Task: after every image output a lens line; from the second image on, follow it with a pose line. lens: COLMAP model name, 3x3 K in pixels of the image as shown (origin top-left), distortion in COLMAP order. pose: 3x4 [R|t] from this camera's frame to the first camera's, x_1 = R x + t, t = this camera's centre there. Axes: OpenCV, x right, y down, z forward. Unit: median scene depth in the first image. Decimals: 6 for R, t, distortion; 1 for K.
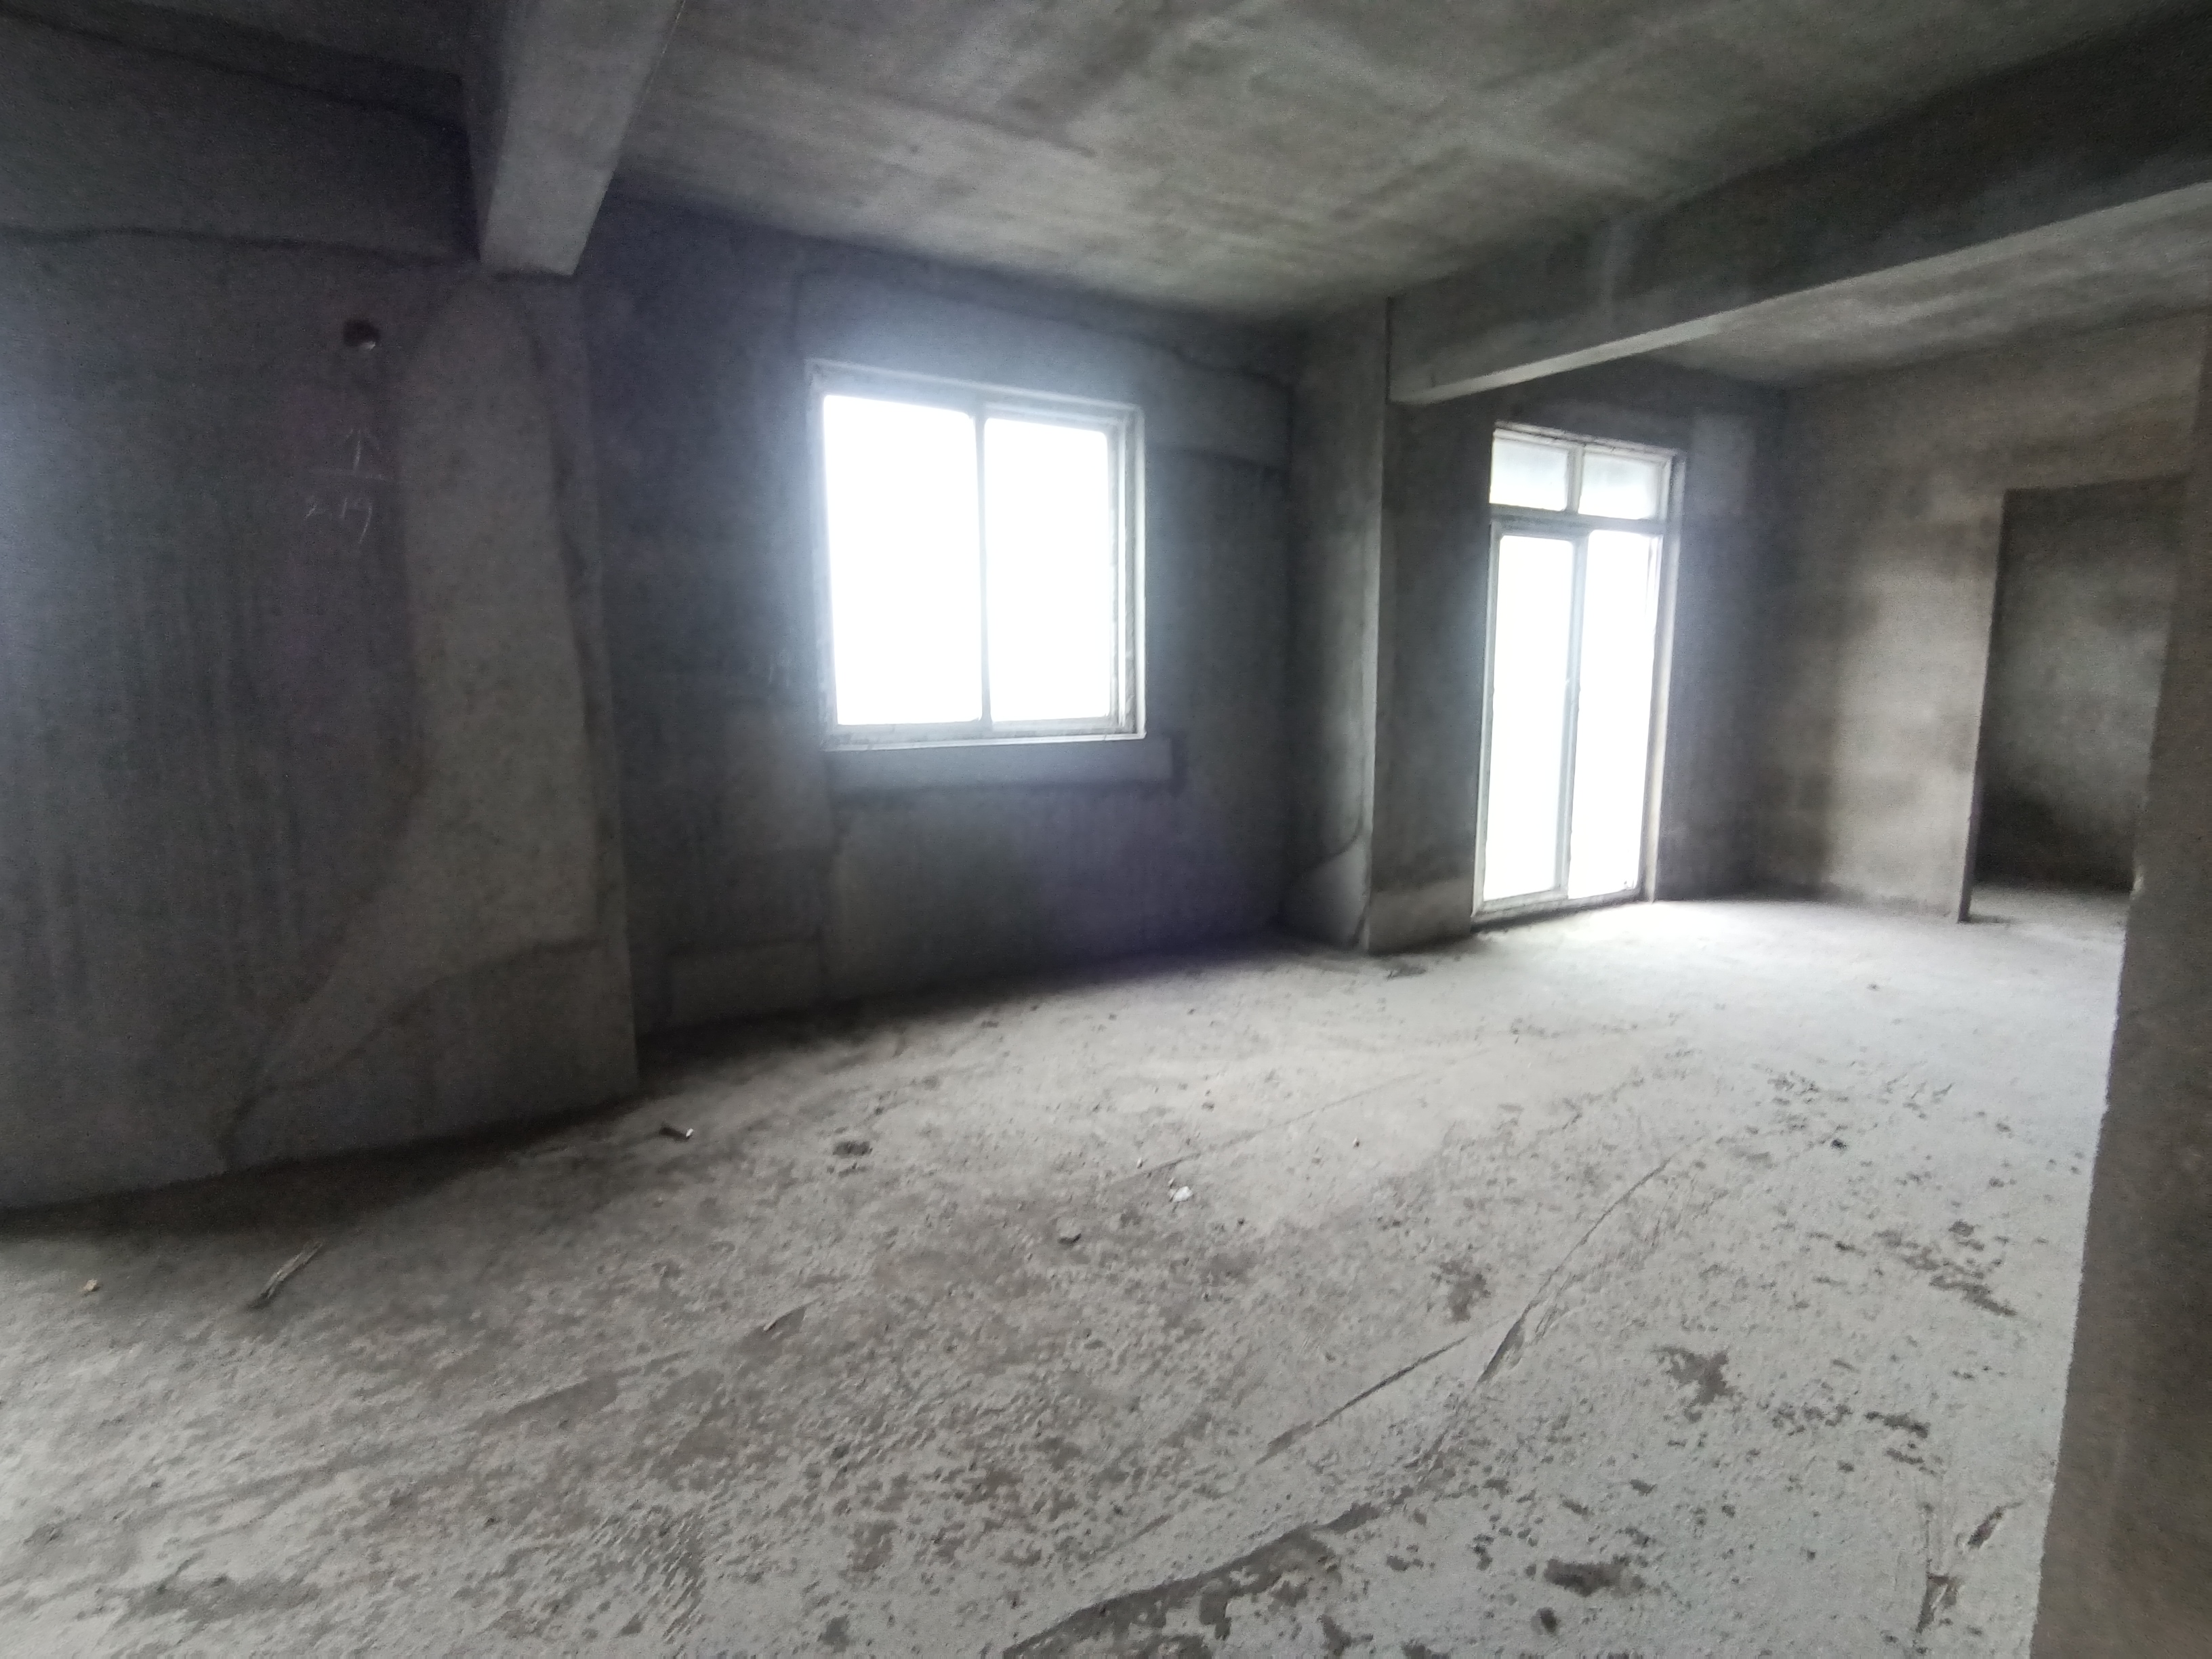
lens RADIAL K [[1114.9, 0, 1115.1], [0, 1114.9, 831.7], [0, 0, 1]] dist [0.018848, -0.013858]
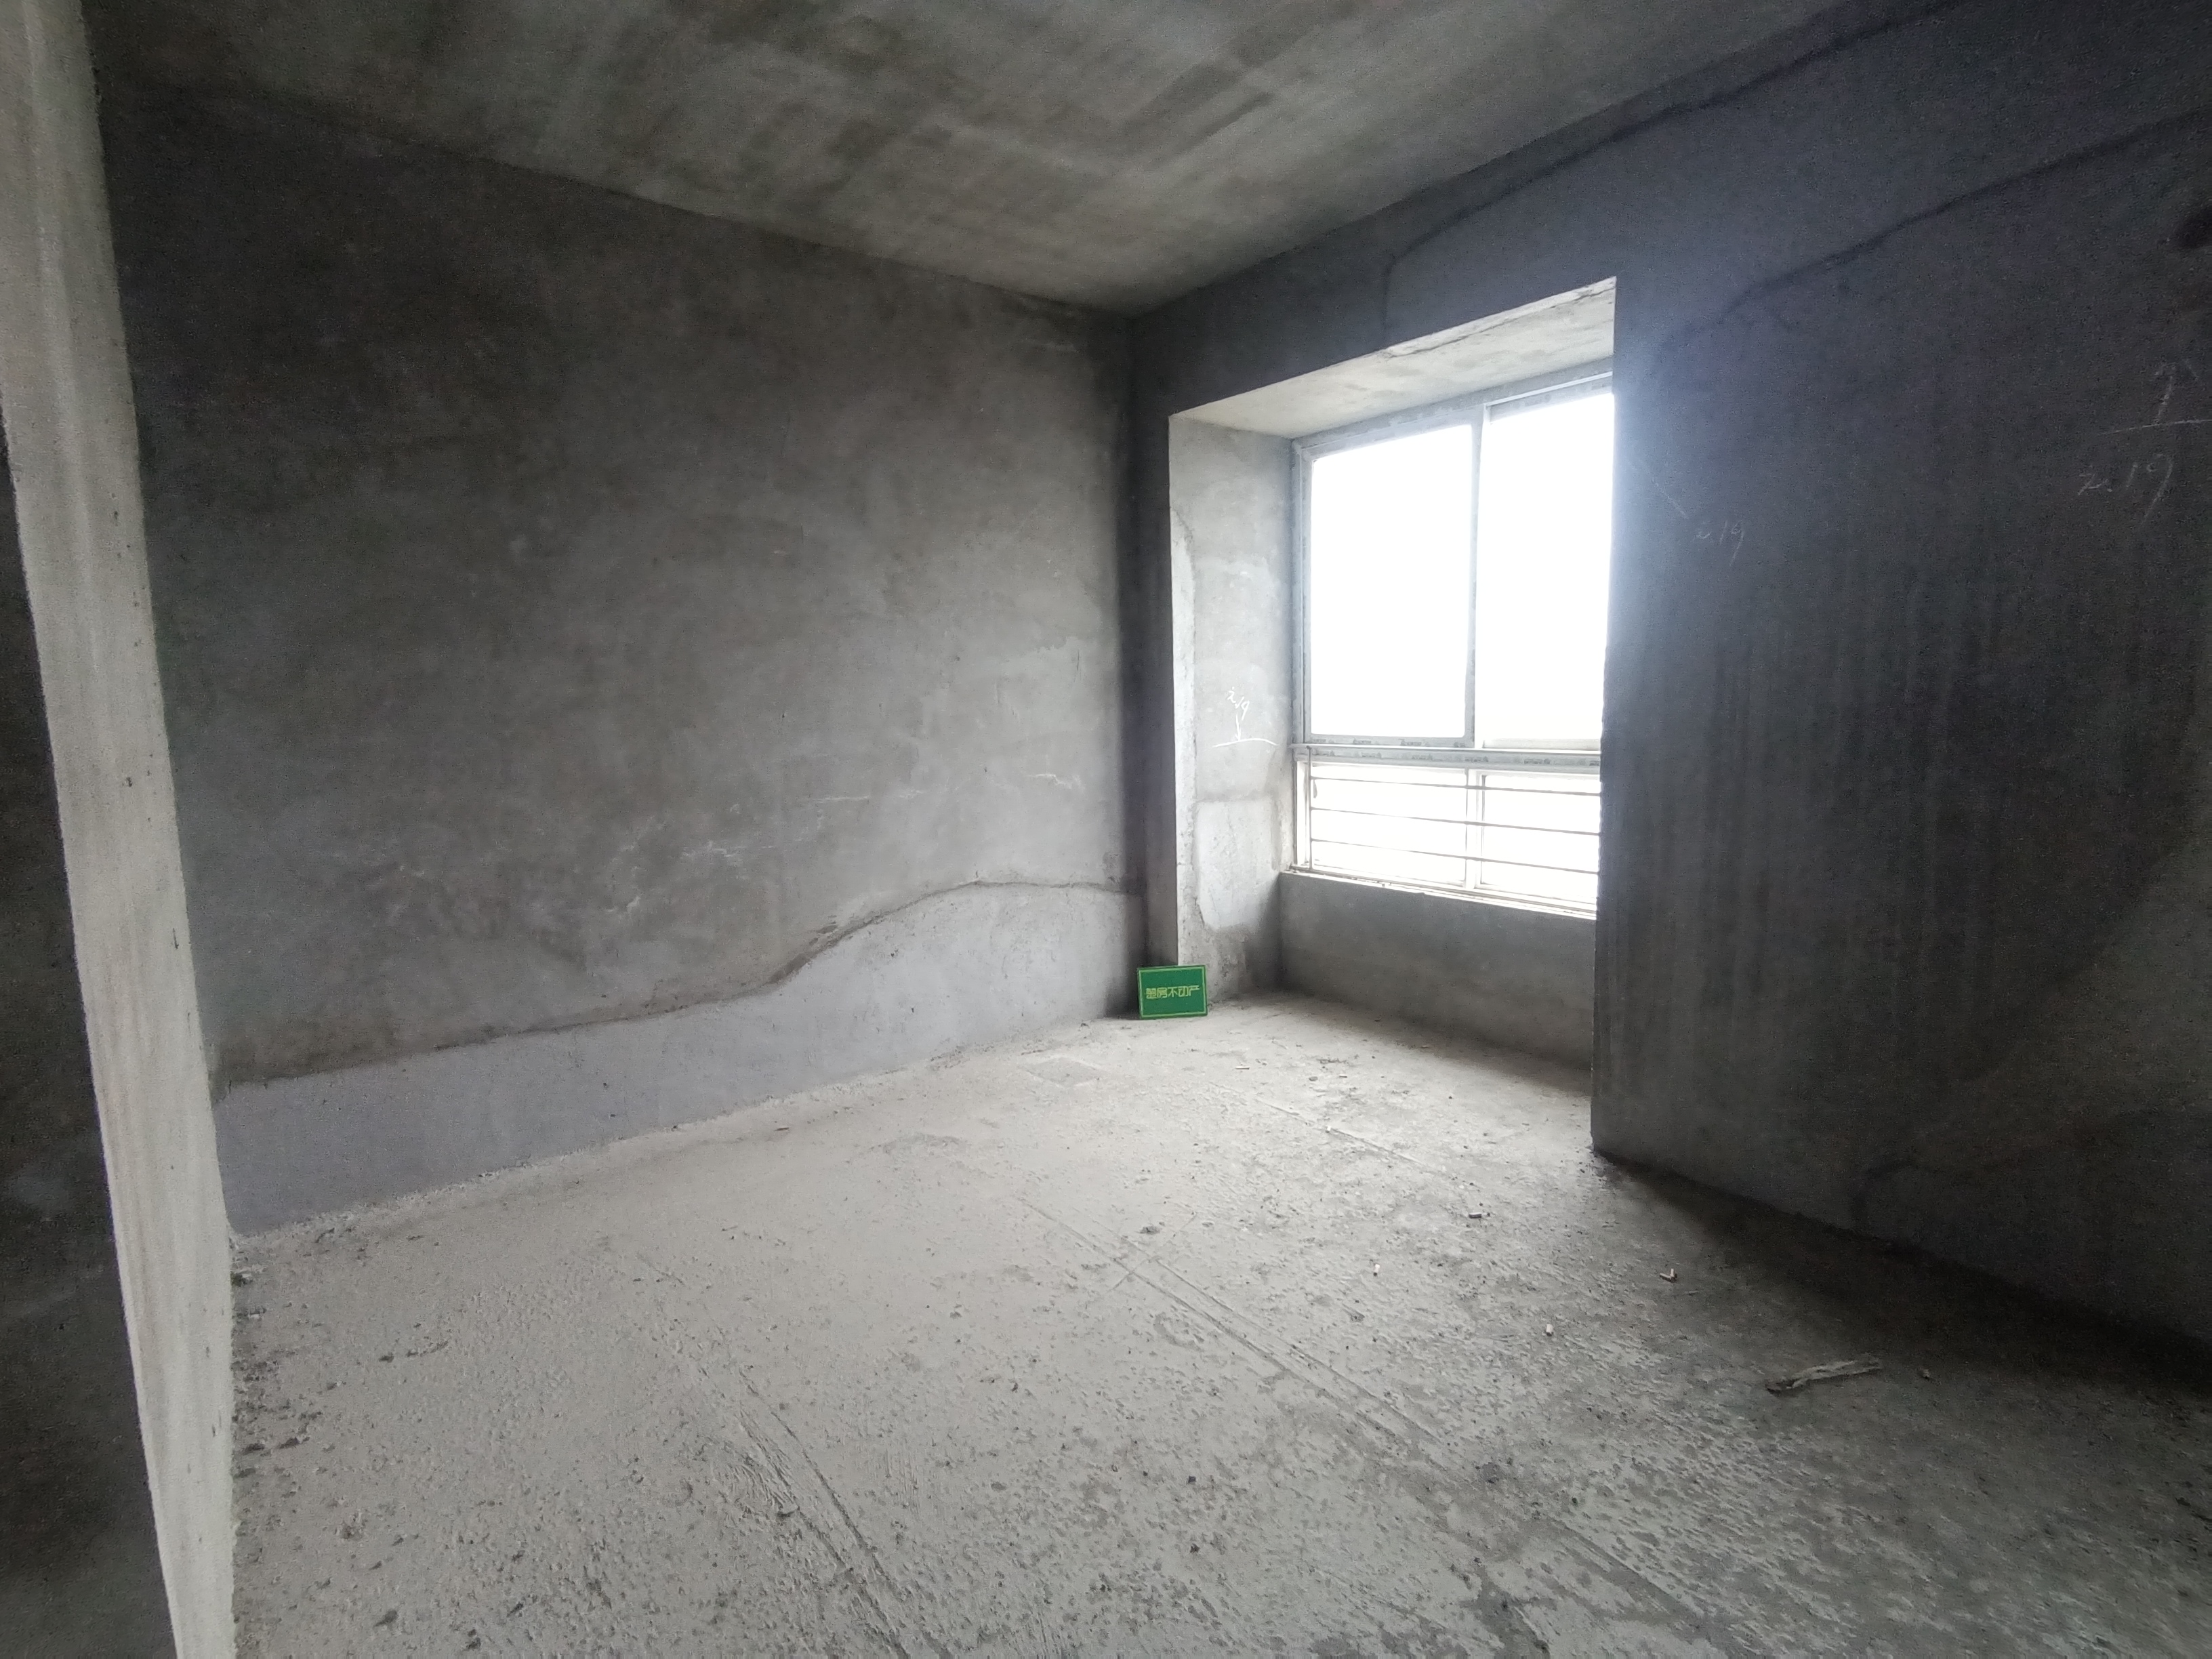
lens RADIAL K [[1114.9, 0, 1115.8], [0, 1114.9, 828.4], [0, 0, 1]] dist [0.018848, -0.013858]
pose [[0.117880, 0.115581, -0.986278, 0.014207], [-0.125928, 0.986925, 0.100606, -0.041372], [0.985011, 0.112340, 0.130894, 0.248691]]
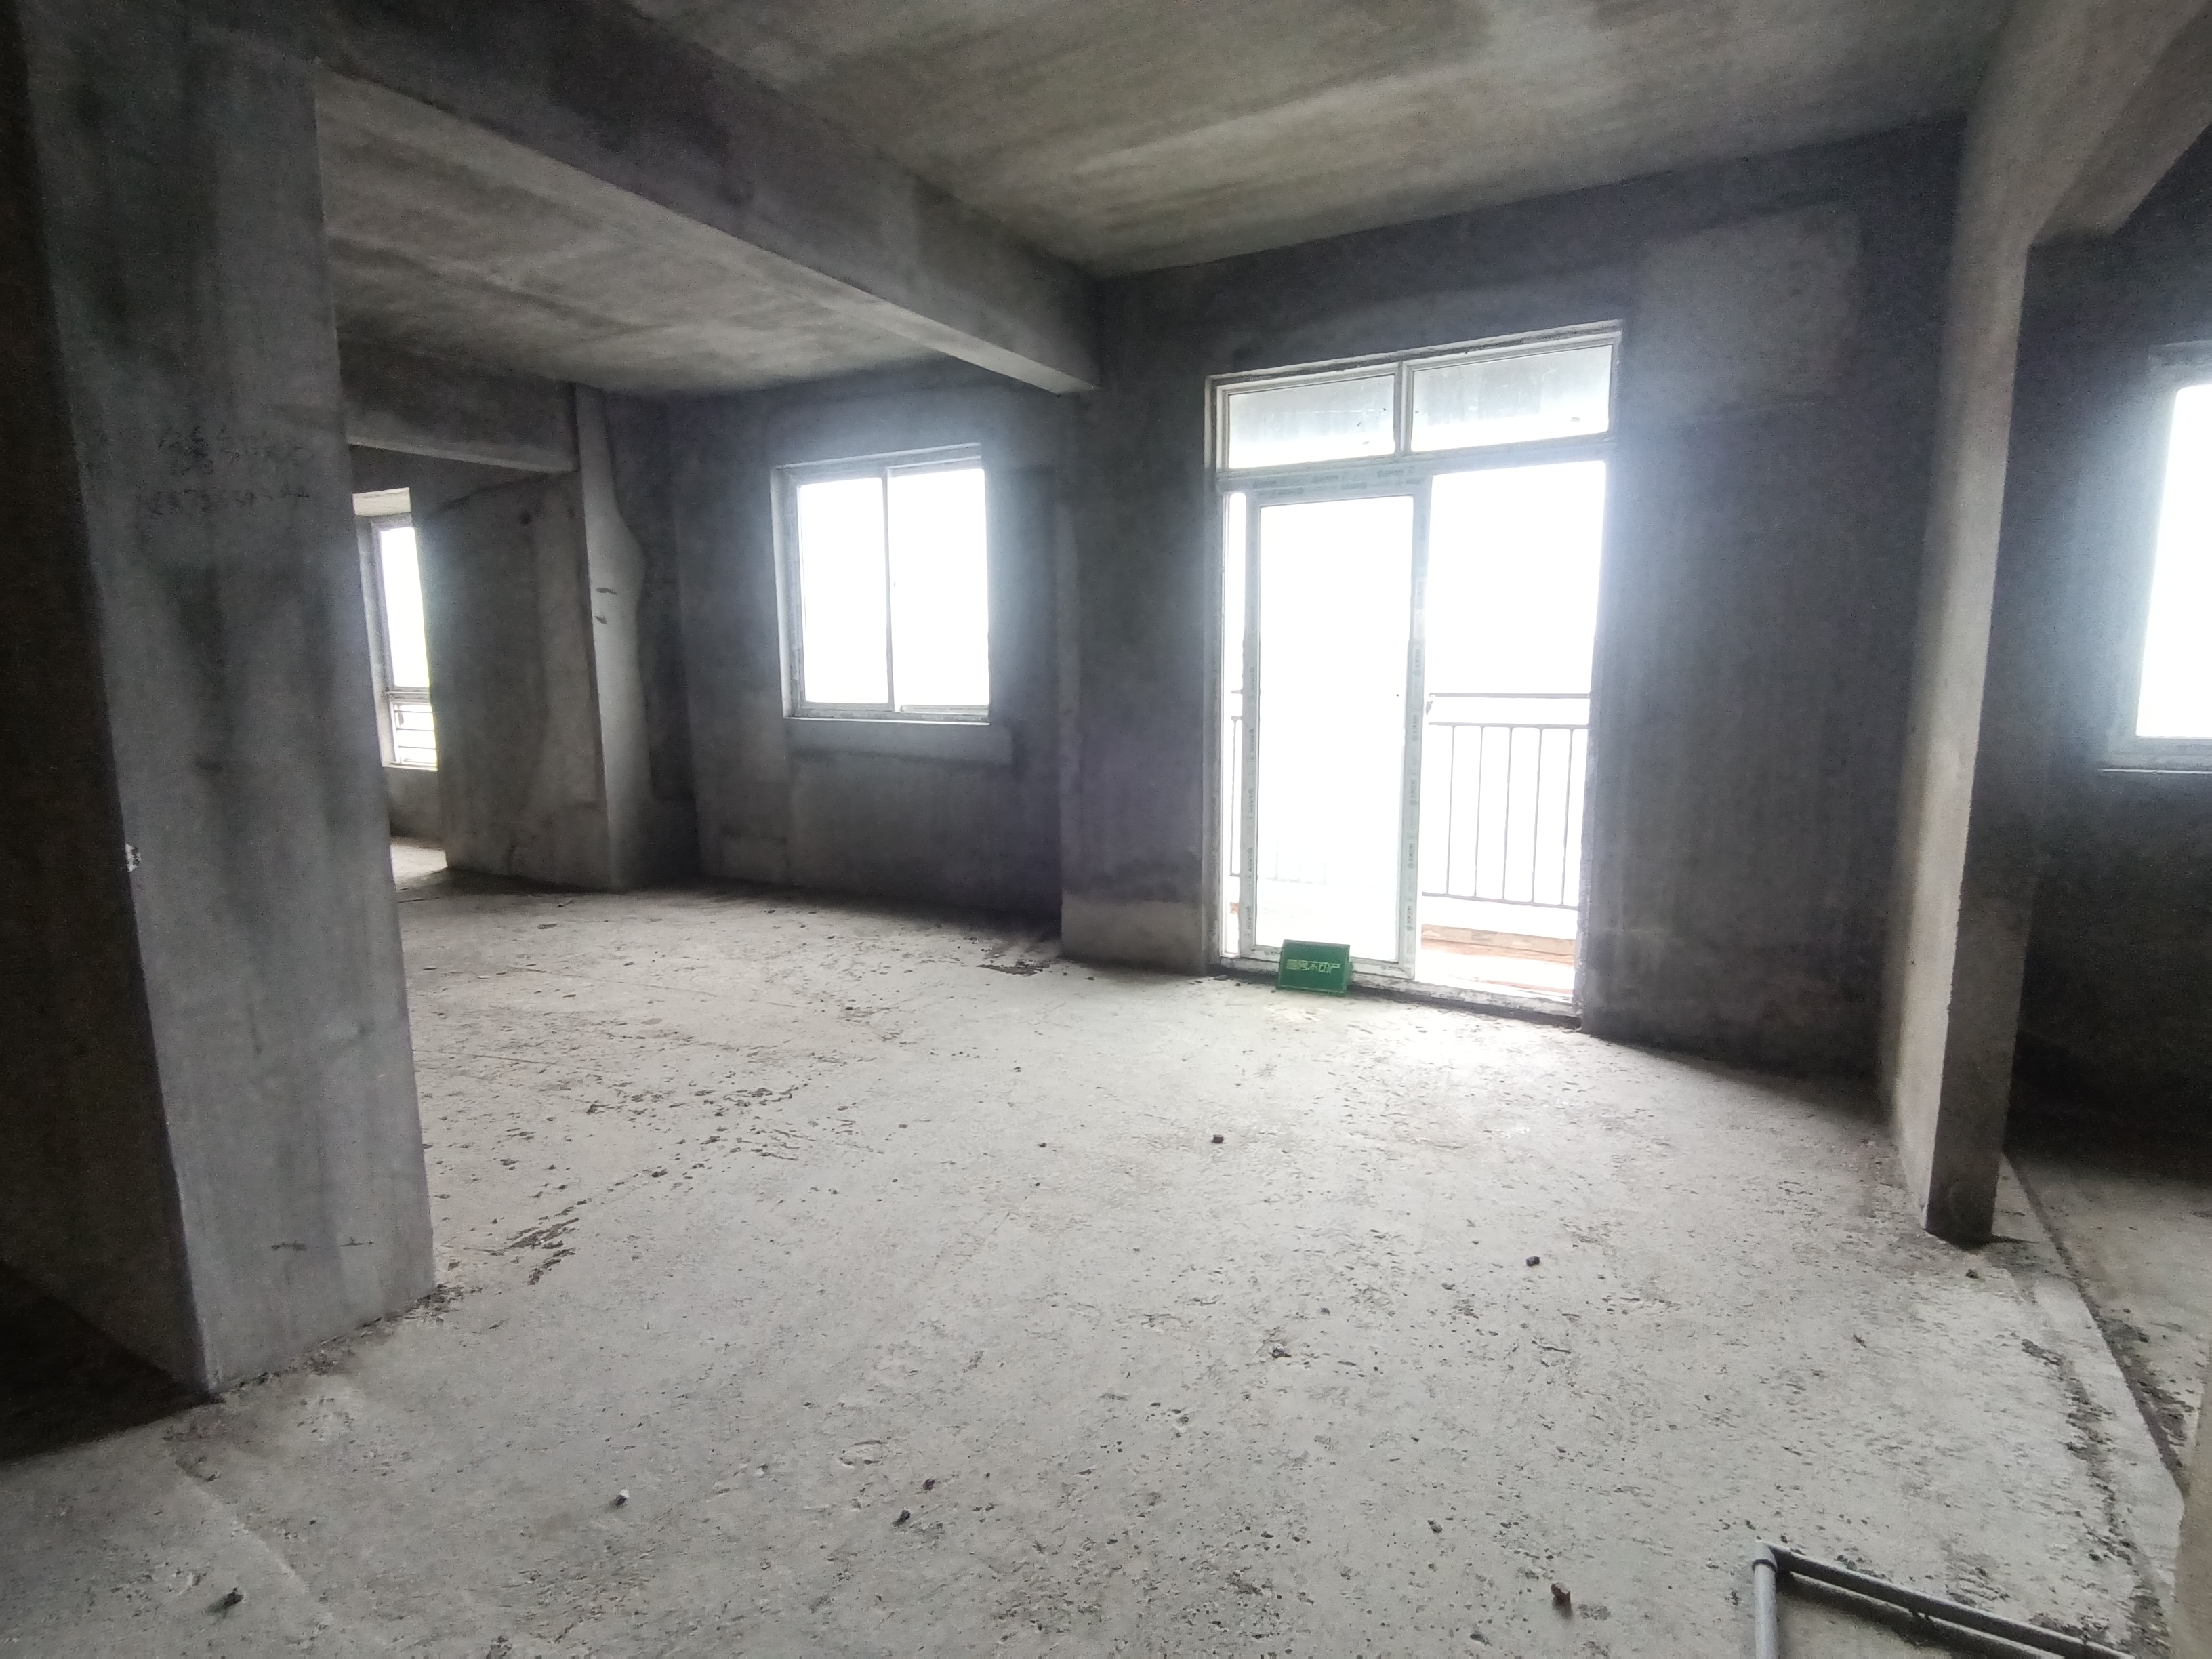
lens RADIAL K [[1114.9, 0, 1120.8], [0, 1114.9, 841.1], [0, 0, 1]] dist [0.018848, -0.013858]
pose [[0.483814, 0.139397, -0.863998, 1.933057], [-0.124885, 0.988127, 0.089491, -0.150504], [0.866214, 0.064604, 0.495479, 0.957079]]
